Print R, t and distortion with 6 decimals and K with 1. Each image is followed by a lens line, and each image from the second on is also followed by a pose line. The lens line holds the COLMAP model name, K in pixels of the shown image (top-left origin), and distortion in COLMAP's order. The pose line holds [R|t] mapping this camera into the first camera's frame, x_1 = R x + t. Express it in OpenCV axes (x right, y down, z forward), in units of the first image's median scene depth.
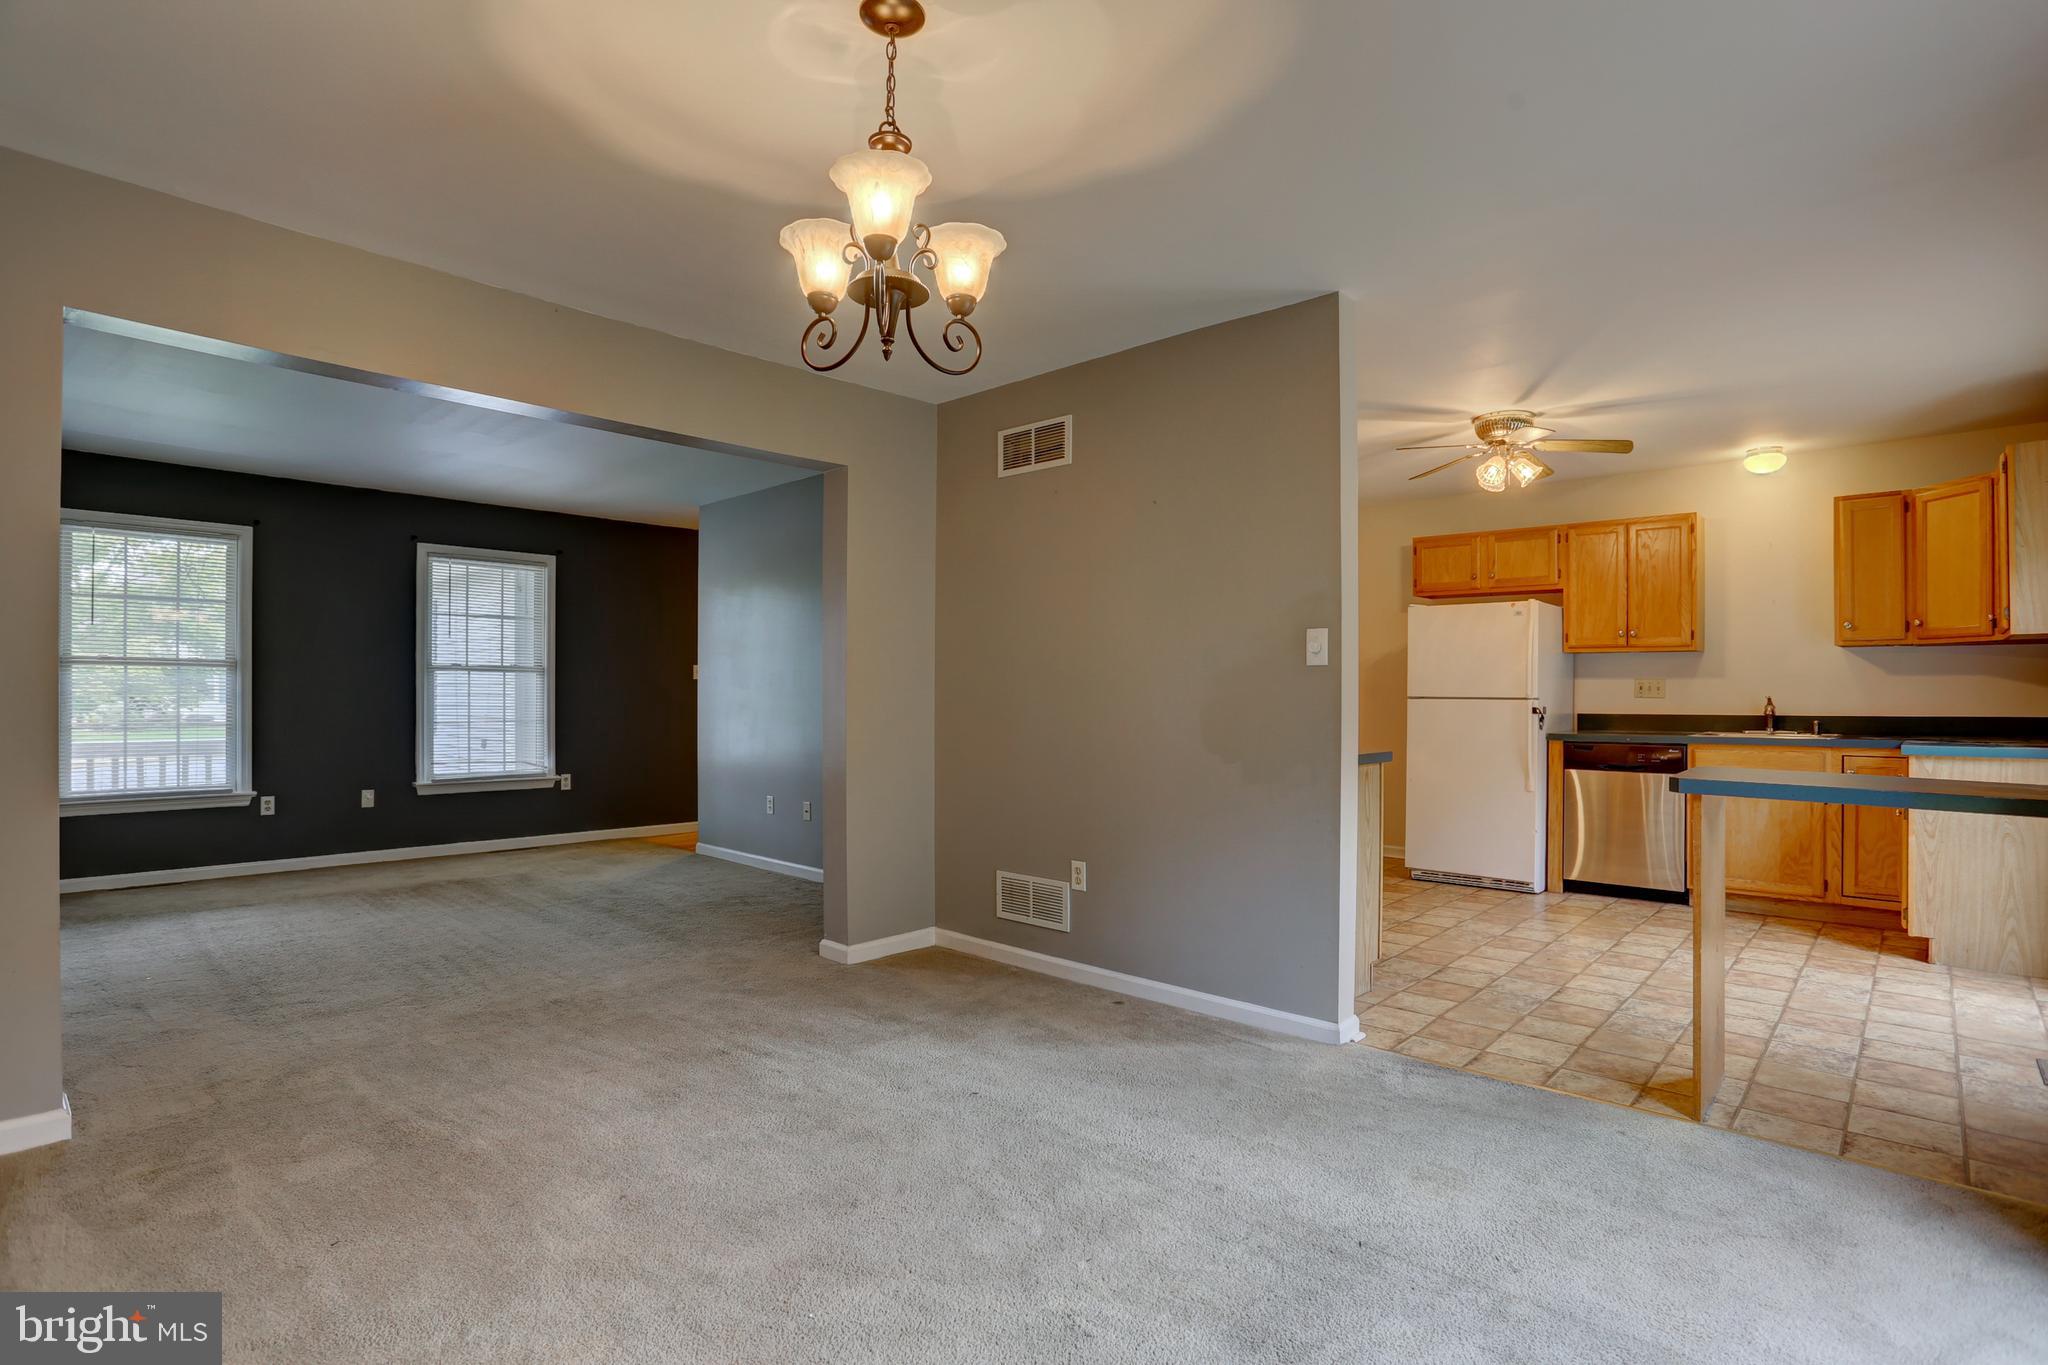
lens RADIAL K [[1015.4, 0, 1029.3], [0, 1015.4, 697.3], [0, 0, 1]] dist [-0.064640, 0.026230]
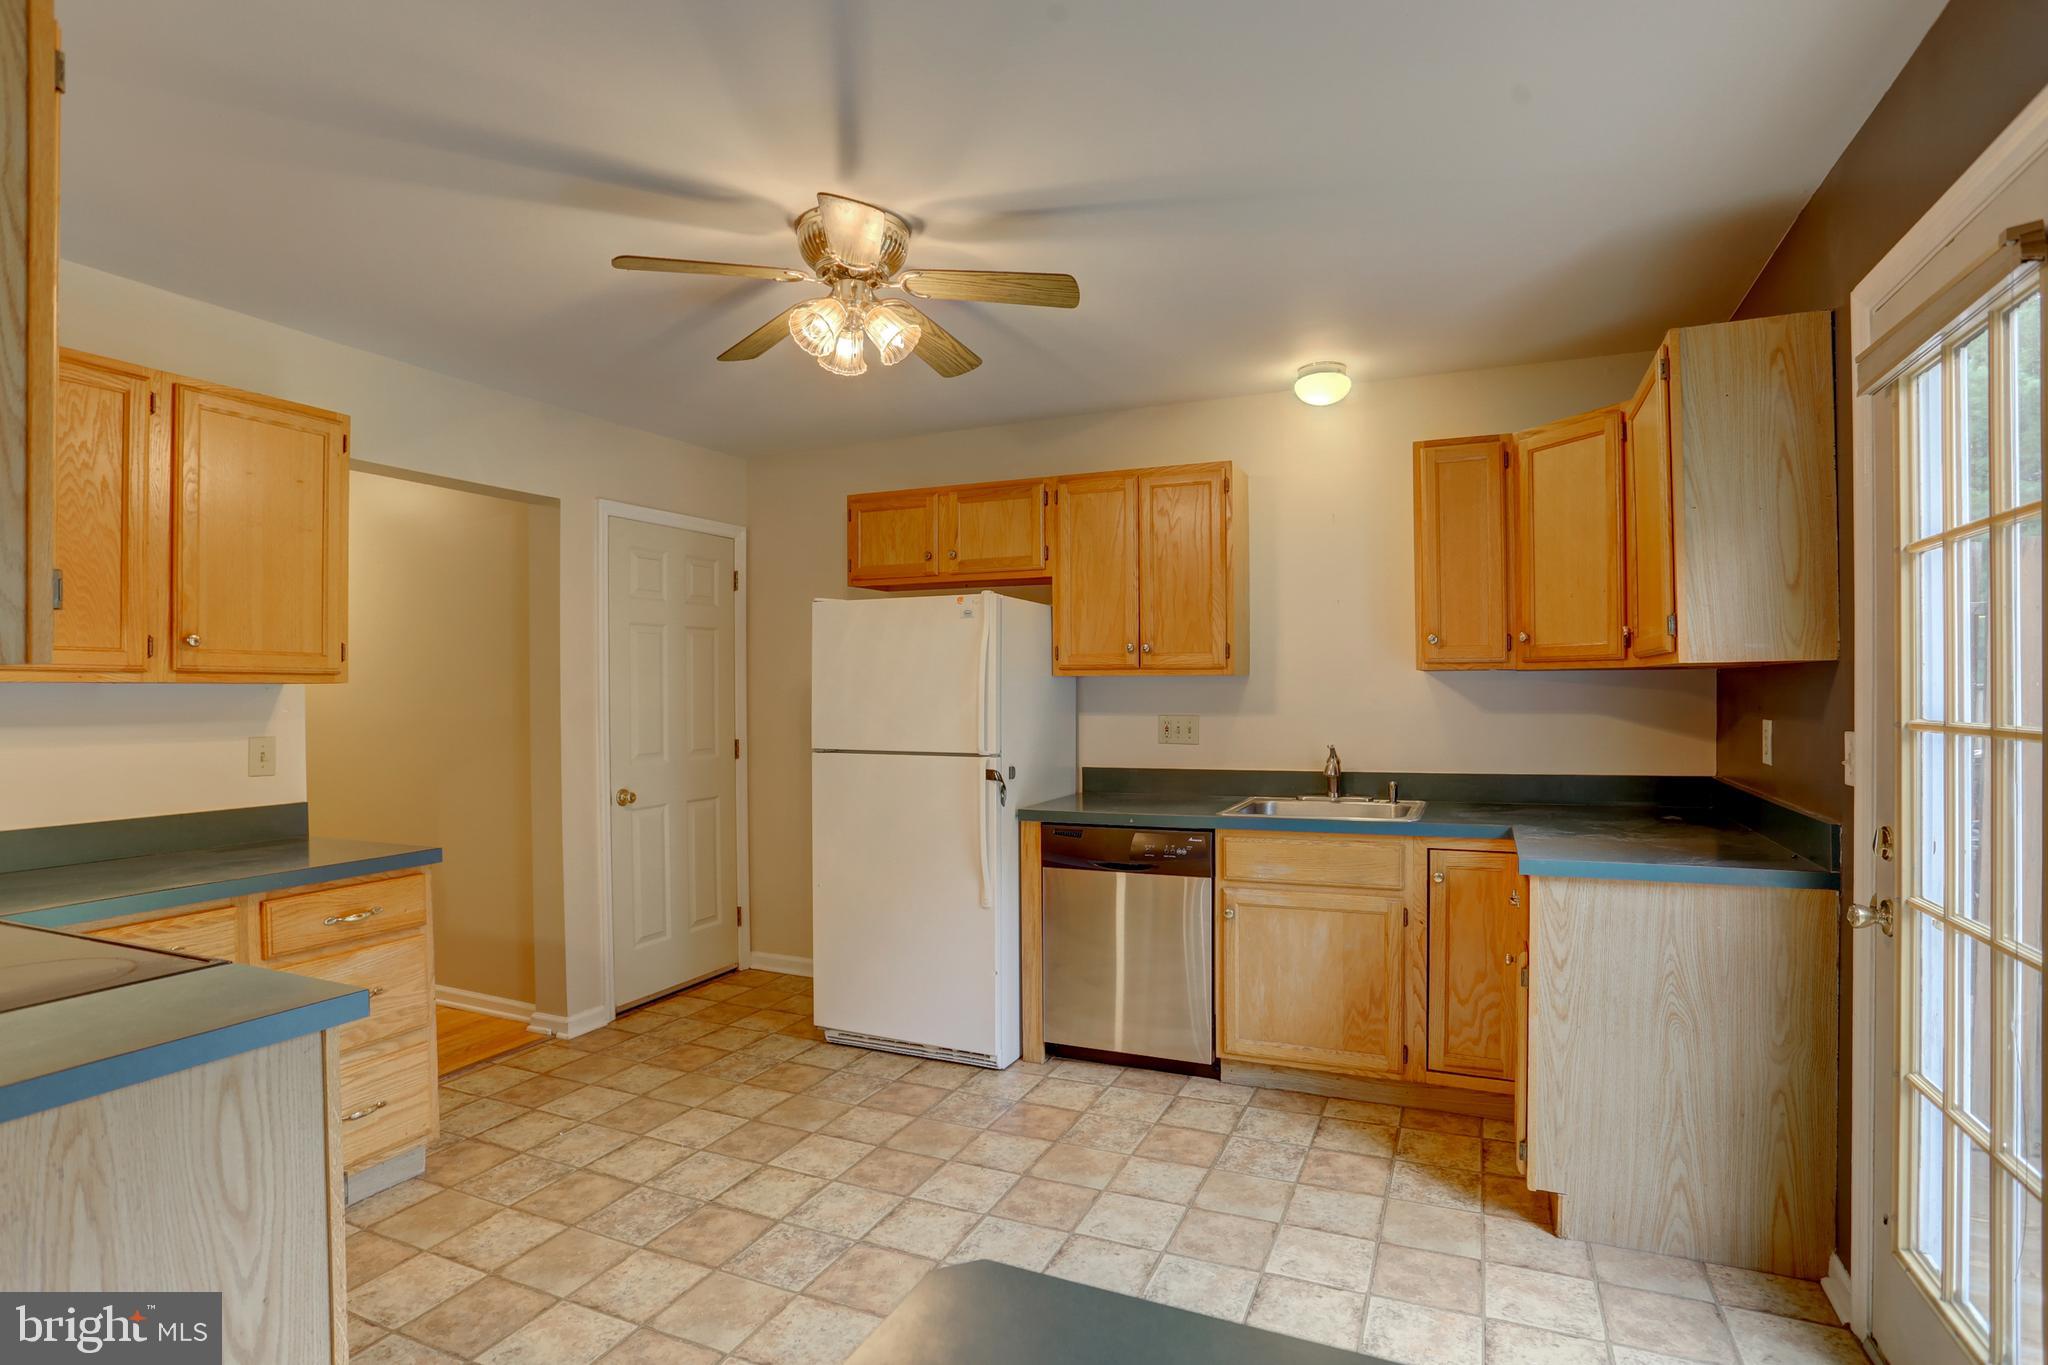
lens RADIAL K [[1015.4, 0, 1029.3], [0, 1015.4, 697.3], [0, 0, 1]] dist [-0.064640, 0.026230]
pose [[0.948183, -0.008880, 0.317600, 0.346640], [0.008332, 0.999961, 0.003084, -0.036960], [-0.317615, -0.000278, 0.948220, 0.427510]]
